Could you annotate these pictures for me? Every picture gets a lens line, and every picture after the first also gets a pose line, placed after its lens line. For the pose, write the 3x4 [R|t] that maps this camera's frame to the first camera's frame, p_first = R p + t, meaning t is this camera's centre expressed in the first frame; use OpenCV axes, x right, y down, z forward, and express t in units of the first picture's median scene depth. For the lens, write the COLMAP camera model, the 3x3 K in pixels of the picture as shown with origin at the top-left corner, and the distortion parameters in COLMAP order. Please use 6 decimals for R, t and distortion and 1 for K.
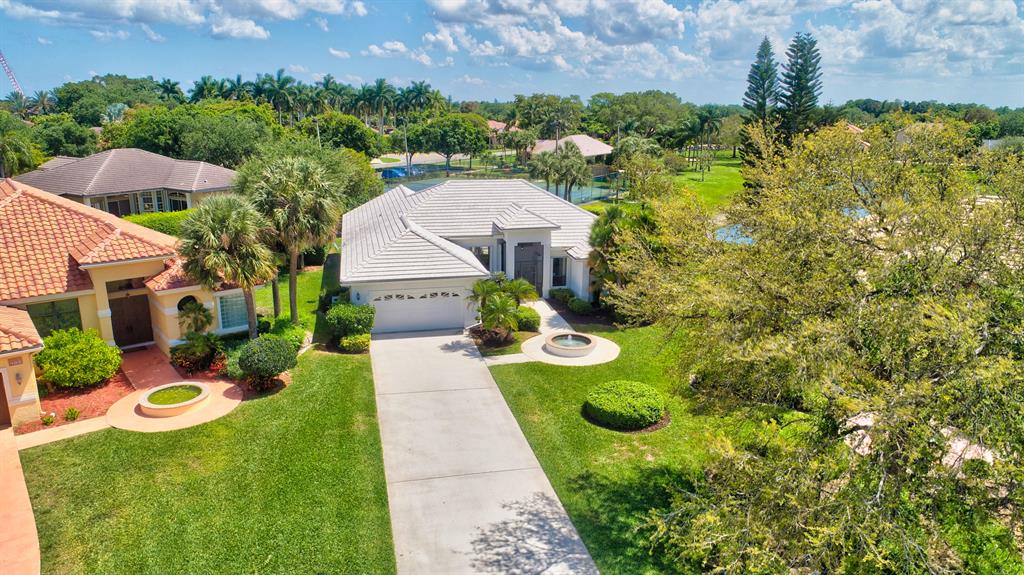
lens RADIAL K [[684.5, 0, 512.0], [0, 684.5, 287.5], [0, 0, 1]] dist [-0.004257, 0.000468]
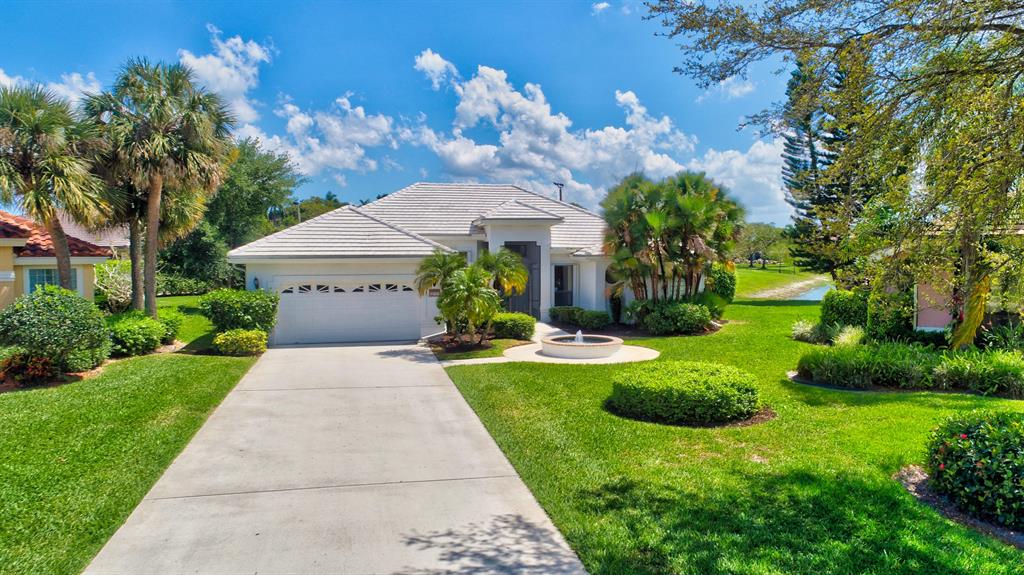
lens RADIAL K [[684.5, 0, 512.0], [0, 684.5, 287.5], [0, 0, 1]] dist [-0.004257, 0.000468]
pose [[0.999793, -0.014710, -0.014065, 0.032452], [0.011490, 0.978384, -0.206475, 0.164241], [0.016798, 0.206271, 0.978351, 0.377526]]
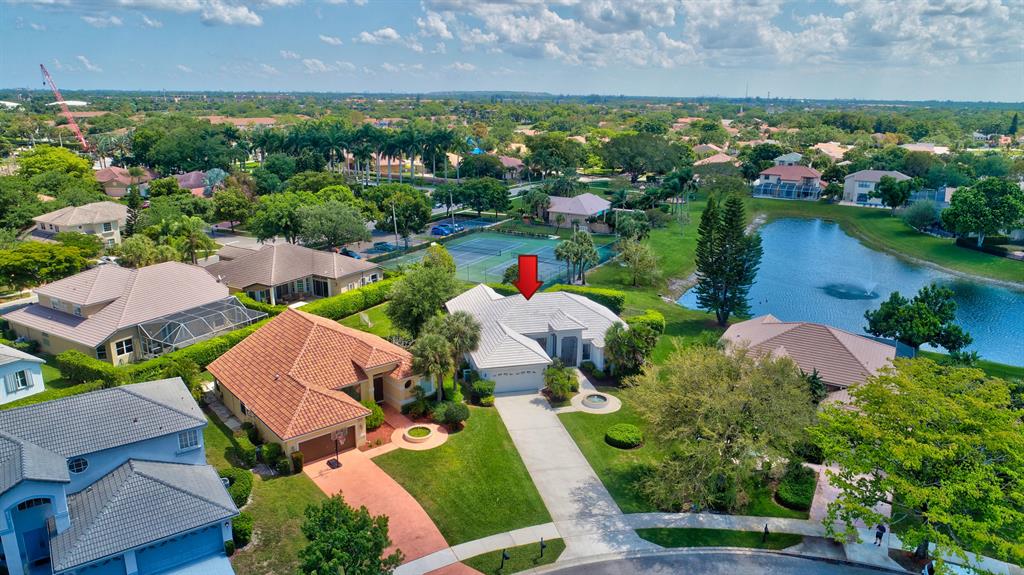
lens RADIAL K [[684.5, 0, 512.0], [0, 684.5, 287.5], [0, 0, 1]] dist [-0.004257, 0.000468]
pose [[0.999925, 0.000297, 0.012274, -0.182505], [-0.000545, 0.999795, 0.020236, -0.285676], [-0.012265, -0.020241, 0.999720, -0.966825]]
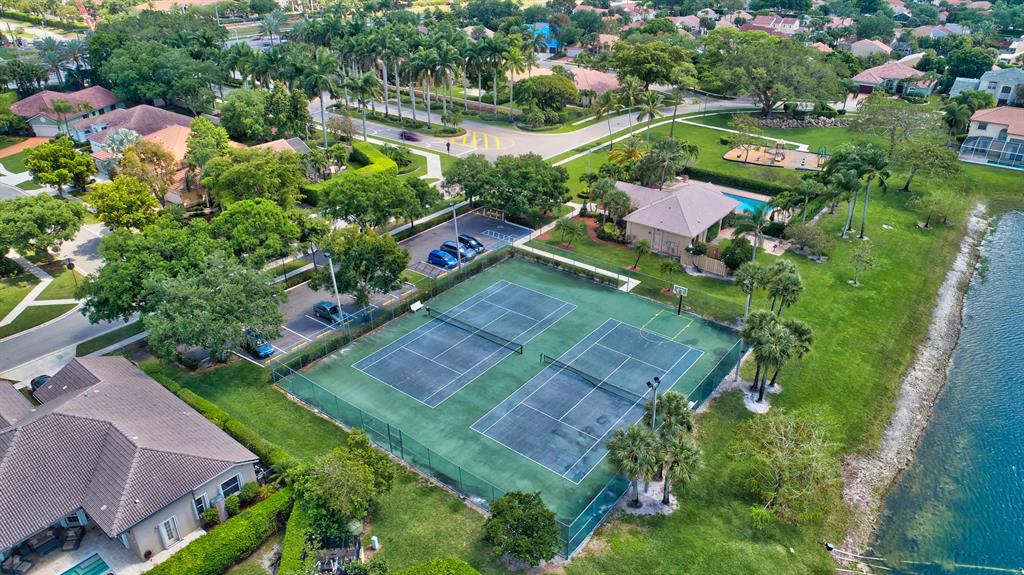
lens RADIAL K [[684.5, 0, 512.0], [0, 684.5, 287.5], [0, 0, 1]] dist [-0.004257, 0.000468]
pose [[0.991320, 0.059206, -0.117384, 0.004377], [-0.031307, 0.973482, 0.226613, -1.057309], [0.127688, -0.220972, 0.966885, 0.815543]]
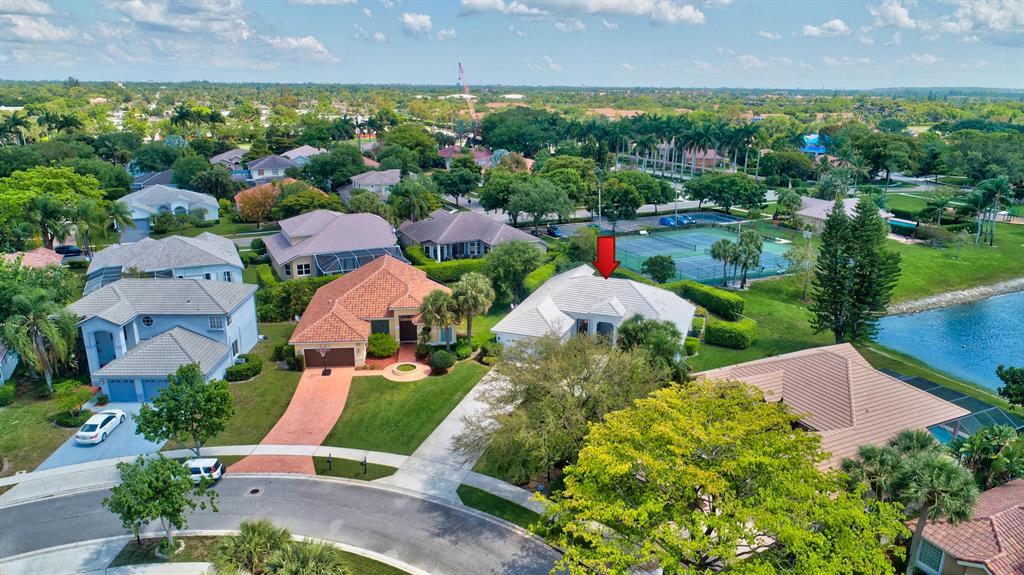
lens RADIAL K [[684.5, 0, 512.0], [0, 684.5, 287.5], [0, 0, 1]] dist [-0.004257, 0.000468]
pose [[0.837541, 0.156159, -0.523583, 0.915590], [-0.142296, 0.987559, 0.066918, -0.297254], [0.527519, 0.018457, 0.849343, -0.783425]]
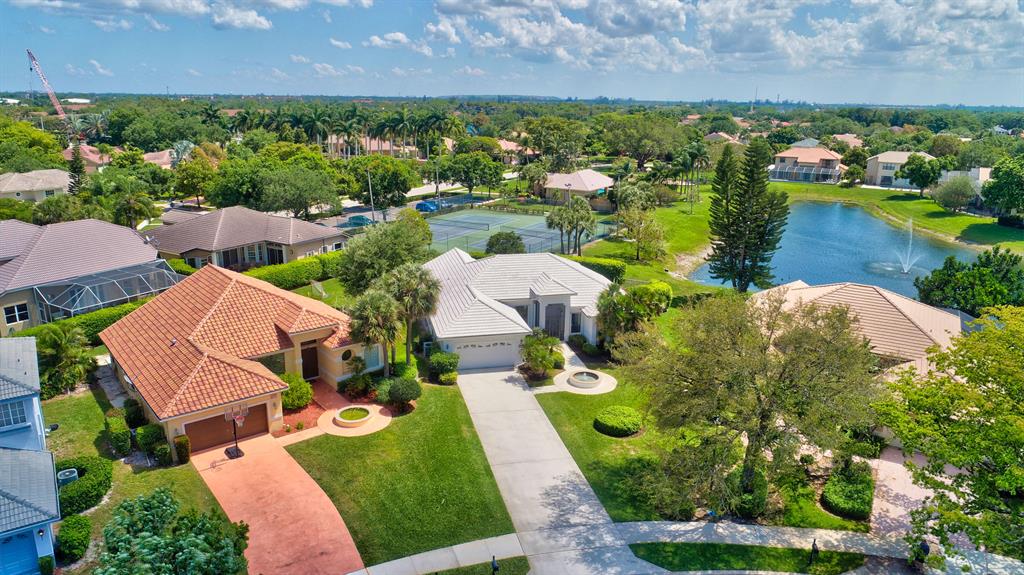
lens RADIAL K [[684.5, 0, 512.0], [0, 684.5, 287.5], [0, 0, 1]] dist [-0.004257, 0.000468]
pose [[0.999985, 0.005360, 0.000719, -0.085028], [-0.005369, 0.999892, 0.013678, -0.149179], [-0.000646, -0.013682, 0.999906, -0.569250]]
